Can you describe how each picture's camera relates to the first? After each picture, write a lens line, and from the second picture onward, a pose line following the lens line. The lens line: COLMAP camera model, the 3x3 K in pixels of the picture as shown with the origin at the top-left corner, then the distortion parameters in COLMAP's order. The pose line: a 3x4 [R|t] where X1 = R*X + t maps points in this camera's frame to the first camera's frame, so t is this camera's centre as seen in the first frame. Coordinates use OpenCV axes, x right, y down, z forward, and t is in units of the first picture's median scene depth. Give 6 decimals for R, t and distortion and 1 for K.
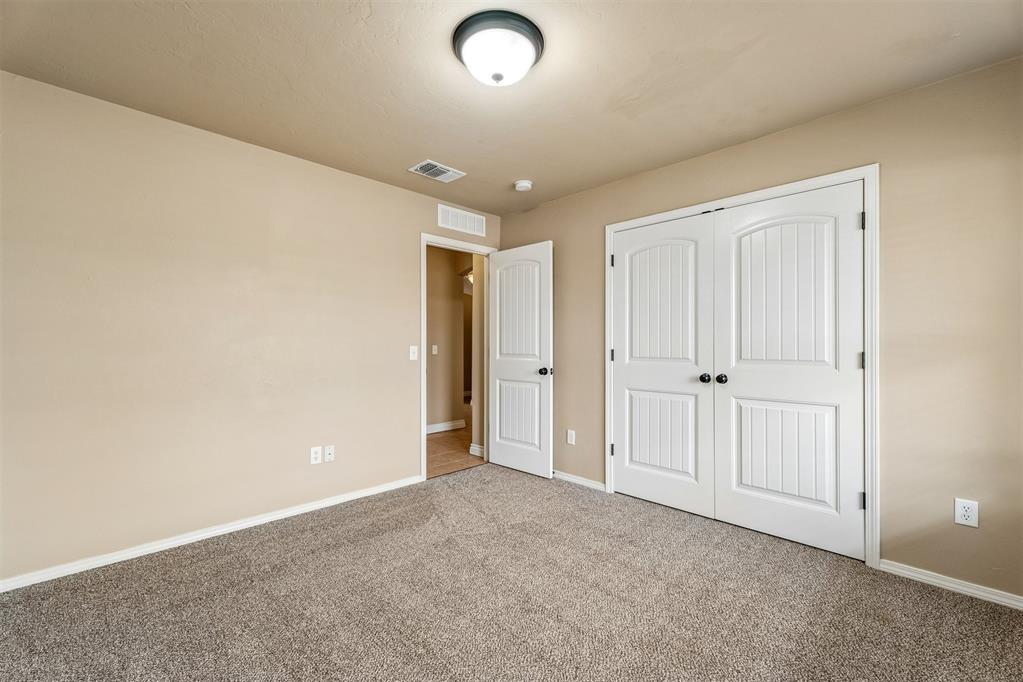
lens RADIAL K [[402.6, 0, 511.5], [0, 402.6, 341.0], [0, 0, 1]] dist [-0.000098, 0.000021]
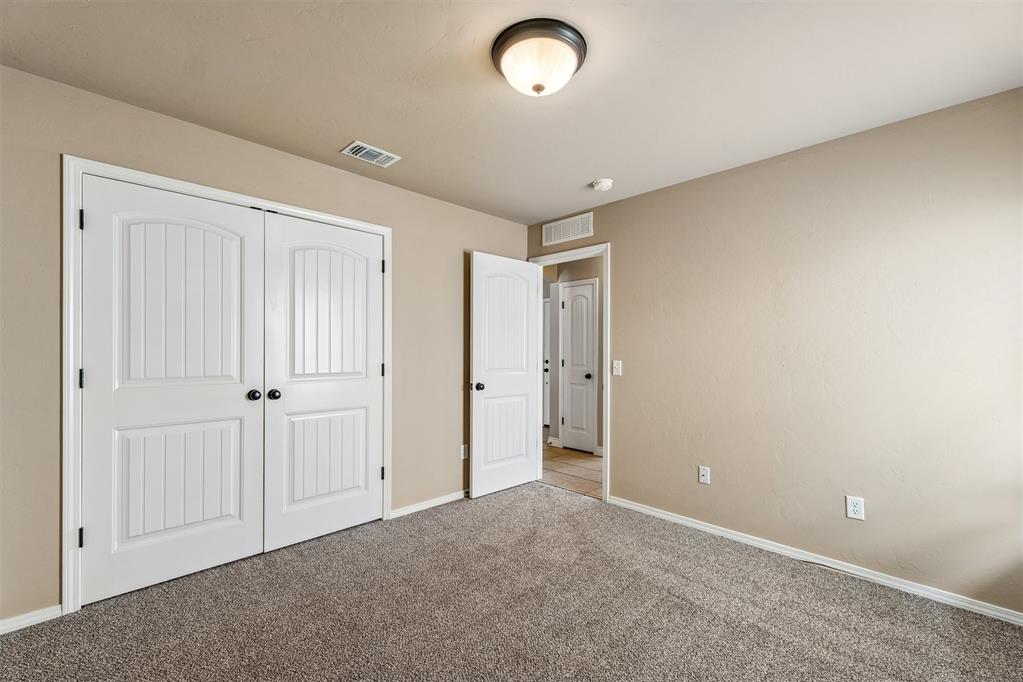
lens RADIAL K [[436.7, 0, 514.6], [0, 436.7, 358.2], [0, 0, 1]] dist [0.002434, -0.000044]
pose [[0.021699, -0.001011, 0.999764, -0.460636], [-0.001131, 0.999999, 0.001035, 0.005863], [-0.999764, -0.001153, 0.021697, 0.416233]]
